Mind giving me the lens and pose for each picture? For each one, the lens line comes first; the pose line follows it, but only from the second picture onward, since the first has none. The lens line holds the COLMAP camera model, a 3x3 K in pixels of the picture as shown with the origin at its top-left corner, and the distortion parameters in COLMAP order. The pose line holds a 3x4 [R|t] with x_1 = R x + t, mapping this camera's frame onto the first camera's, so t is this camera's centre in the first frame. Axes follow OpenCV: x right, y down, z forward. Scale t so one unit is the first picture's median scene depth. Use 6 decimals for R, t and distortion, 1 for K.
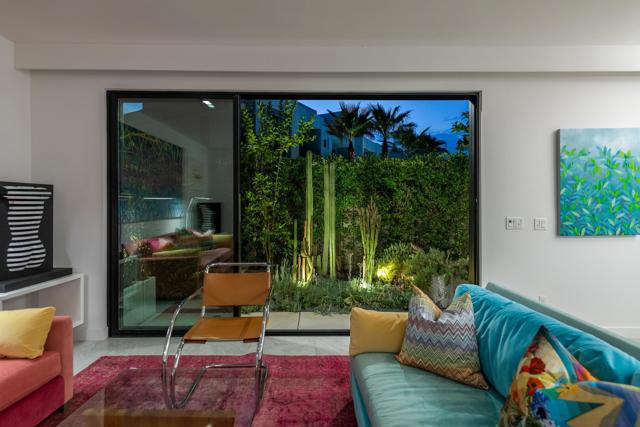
lens RADIAL K [[319.4, 0, 320.9], [0, 319.4, 205.3], [0, 0, 1]] dist [0.000334, -0.000310]
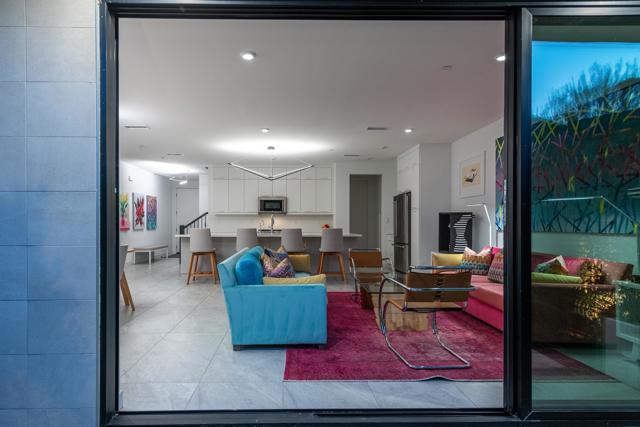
lens RADIAL K [[365.7, 0, 288.3], [0, 365.7, 225.0], [0, 0, 1]] dist [0.002968, 0.000354]
pose [[-0.999818, -0.001268, 0.019029, 0.088368], [-0.001181, 0.999989, 0.004631, 0.029134], [-0.019035, 0.004608, -0.999808, 1.008879]]
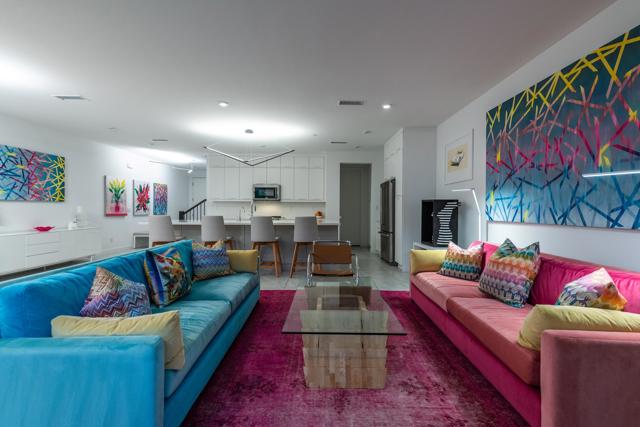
lens RADIAL K [[280.3, 0, 322.2], [0, 280.3, 210.4], [0, 0, 1]] dist [0.000437, 0.000195]
pose [[-0.999959, -0.007663, 0.004842, -0.097443], [-0.007650, 0.999967, 0.002645, 0.024855], [-0.004862, 0.002608, -0.999985, 0.620612]]
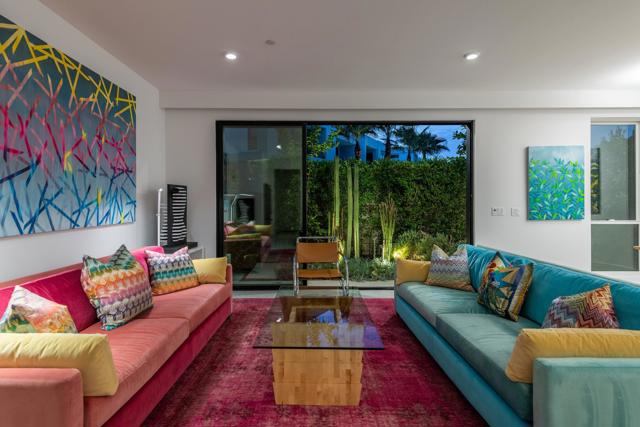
lens RADIAL K [[329.1, 0, 316.7], [0, 329.1, 203.0], [0, 0, 1]] dist [0.001675, 0.000620]
pose [[0.999997, -0.002561, 0.000232, -0.124450], [0.002560, 0.999992, 0.002978, 0.006778], [-0.000240, -0.002977, 0.999996, -0.285324]]
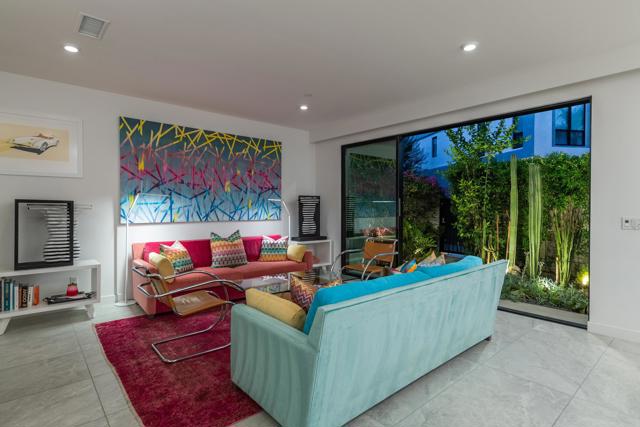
lens RADIAL K [[337.7, 0, 320.6], [0, 337.7, 210.0], [0, 0, 1]] dist [0.023117, 0.000216]
pose [[0.637223, 0.007710, -0.770641, 0.467961], [-0.002741, 0.999966, 0.007738, 0.006007], [0.770675, -0.002819, 0.637222, -0.221710]]
